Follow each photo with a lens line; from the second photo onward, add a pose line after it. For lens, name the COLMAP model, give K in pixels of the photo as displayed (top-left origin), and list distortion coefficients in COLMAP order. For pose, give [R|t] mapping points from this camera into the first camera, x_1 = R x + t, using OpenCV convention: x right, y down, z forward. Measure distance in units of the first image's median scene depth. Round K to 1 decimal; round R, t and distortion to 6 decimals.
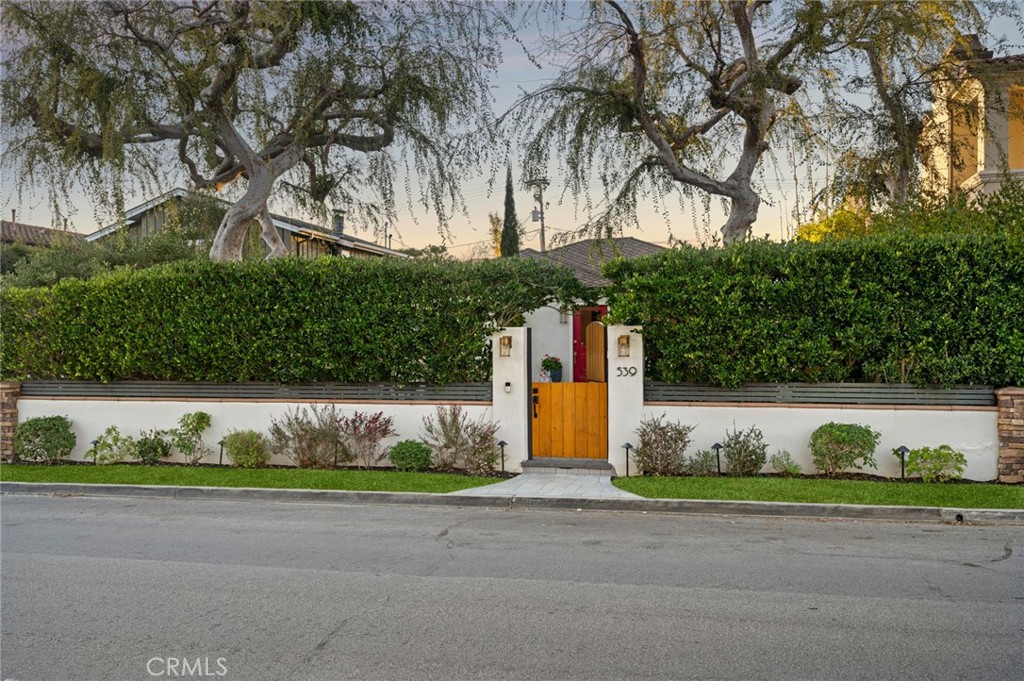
lens RADIAL K [[858.2, 0, 512.1], [0, 858.2, 342.3], [0, 0, 1]] dist [0.006011, 0.000507]
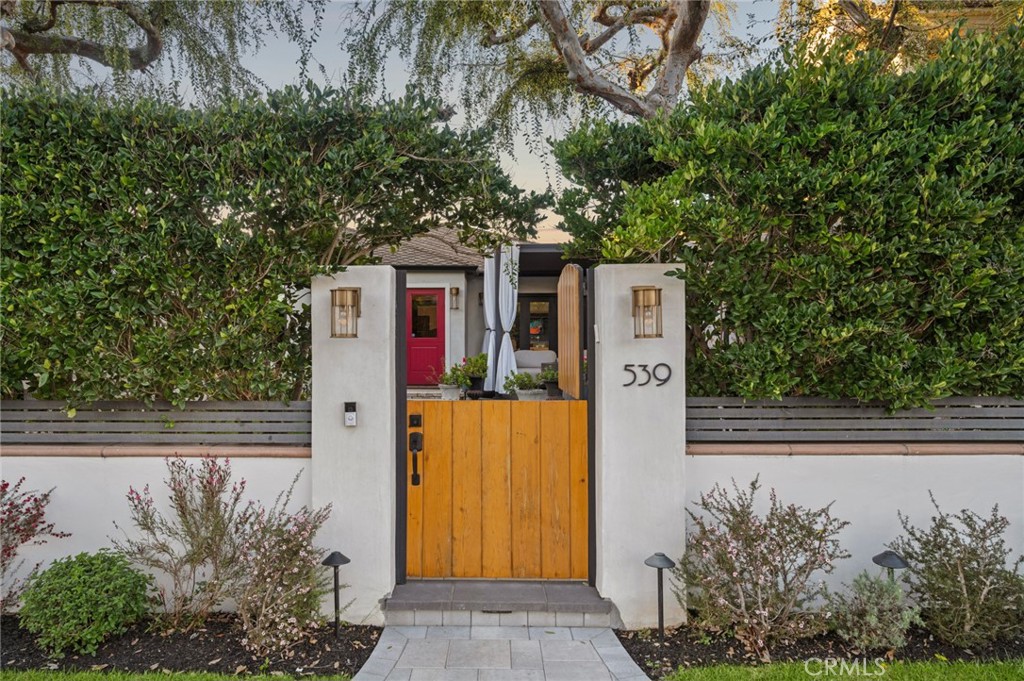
lens RADIAL K [[835.5, 0, 510.5], [0, 835.5, 336.5], [0, 0, 1]] dist [-0.002609, 0.006781]
pose [[0.974530, 0.004877, 0.224204, -0.019545], [-0.003983, 0.999982, -0.004435, 0.017420], [-0.224222, 0.003429, 0.974532, 0.598530]]
